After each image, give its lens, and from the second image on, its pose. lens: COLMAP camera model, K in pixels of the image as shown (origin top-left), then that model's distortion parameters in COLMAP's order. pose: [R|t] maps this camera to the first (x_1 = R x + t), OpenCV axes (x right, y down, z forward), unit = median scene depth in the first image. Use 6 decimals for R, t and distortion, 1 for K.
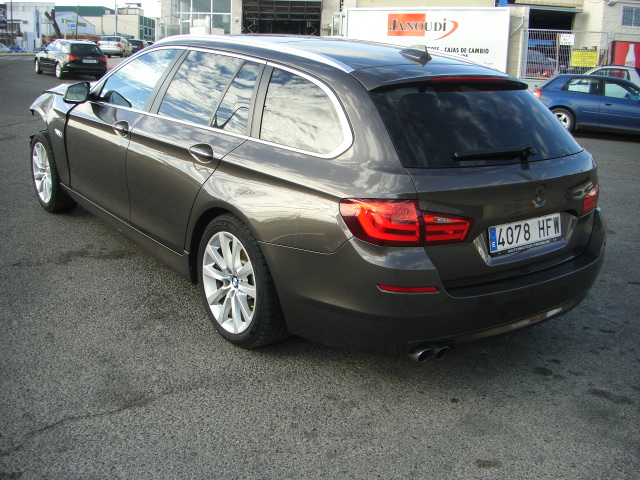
lens RADIAL K [[726.2, 0, 320.1], [0, 726.2, 239.4], [0, 0, 1]] dist [-0.140416, 0.000000]
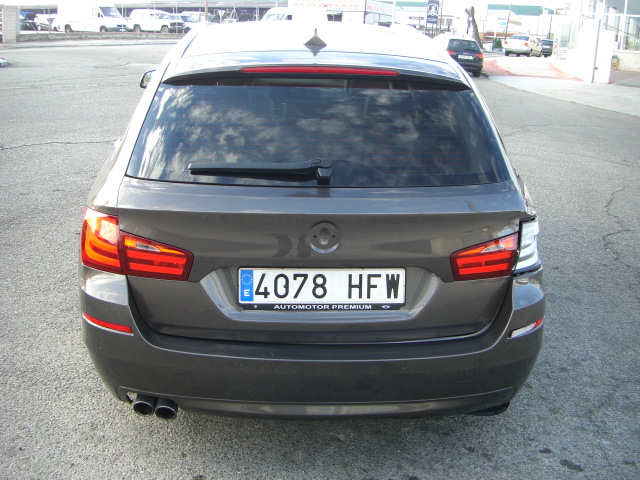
lens RADIAL K [[726.2, 0, 317.3], [0, 726.2, 245.5], [0, 0, 1]] dist [-0.140416, 0.000000]
pose [[0.825434, 0.157749, -0.542009, 0.663555], [-0.153373, 0.986713, 0.053604, -0.087305], [0.543264, 0.038883, 0.838661, 0.398057]]
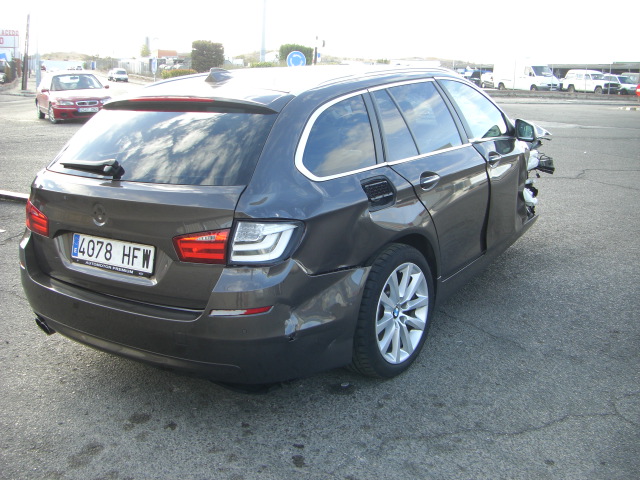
lens RADIAL K [[726.2, 0, 321.9], [0, 726.2, 245.8], [0, 0, 1]] dist [-0.140416, 0.000000]
pose [[0.333313, 0.183200, -0.924846, 1.277461], [-0.247799, 0.963475, 0.101545, -0.187885], [0.909669, 0.195330, 0.366535, 0.901735]]
